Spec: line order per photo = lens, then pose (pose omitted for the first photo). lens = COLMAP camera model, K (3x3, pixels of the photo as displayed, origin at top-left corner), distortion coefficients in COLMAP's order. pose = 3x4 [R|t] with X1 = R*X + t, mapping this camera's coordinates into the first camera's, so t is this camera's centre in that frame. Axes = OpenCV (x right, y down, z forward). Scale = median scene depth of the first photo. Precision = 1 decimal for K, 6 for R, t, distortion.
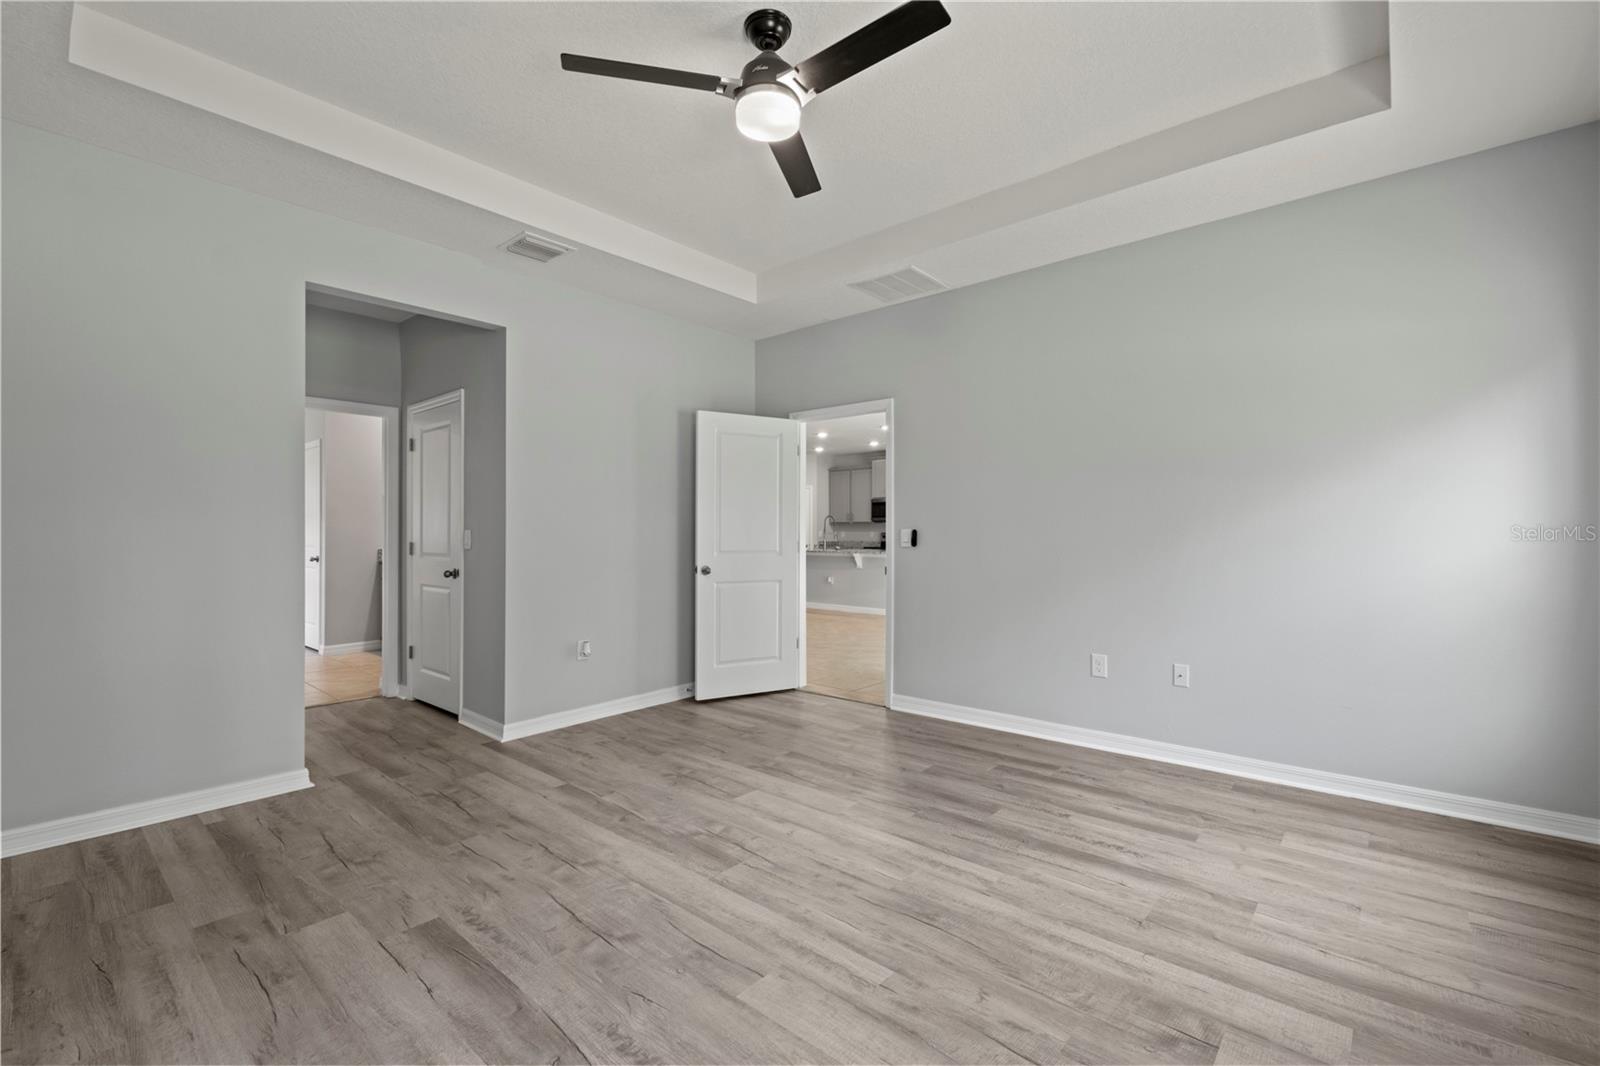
lens RADIAL K [[701.8, 0, 794.7], [0, 701.8, 528.9], [0, 0, 1]] dist [0.004264, -0.002679]
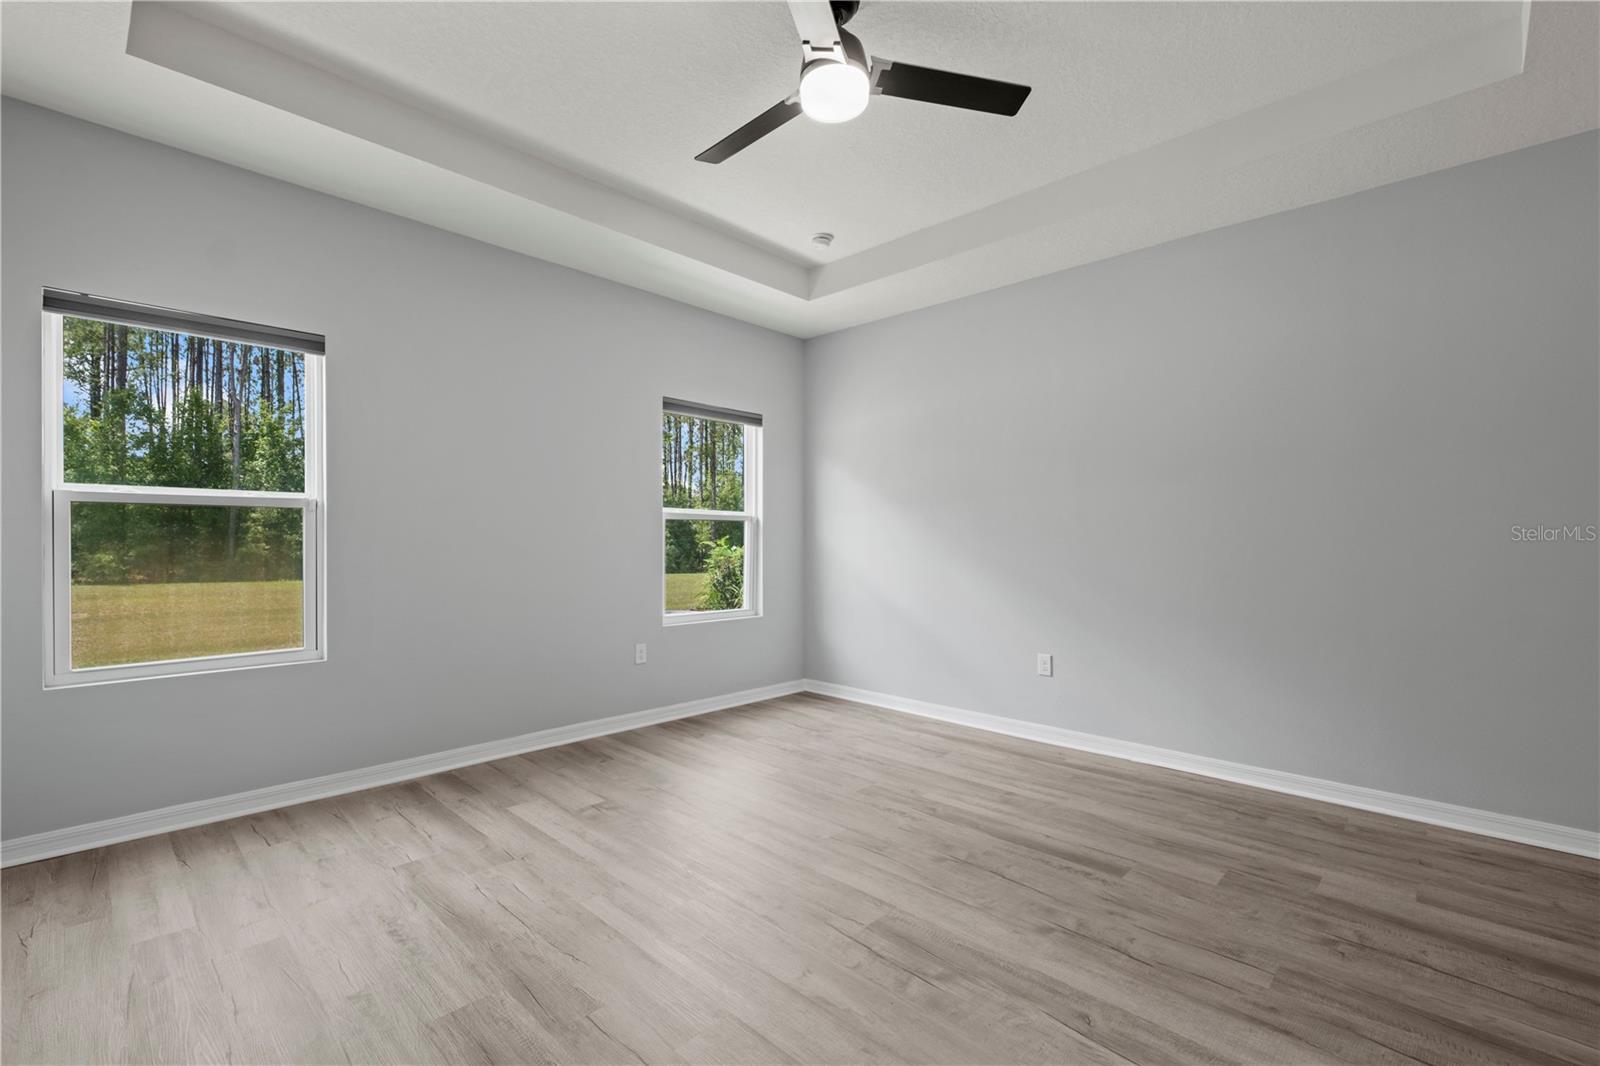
lens RADIAL K [[701.8, 0, 799.5], [0, 701.8, 537.5], [0, 0, 1]] dist [0.004264, -0.002679]
pose [[-0.999088, -0.002403, 0.042624, -0.031165], [-0.002599, 0.999986, -0.004536, 0.009762], [-0.042612, -0.004642, -0.999081, 1.898705]]
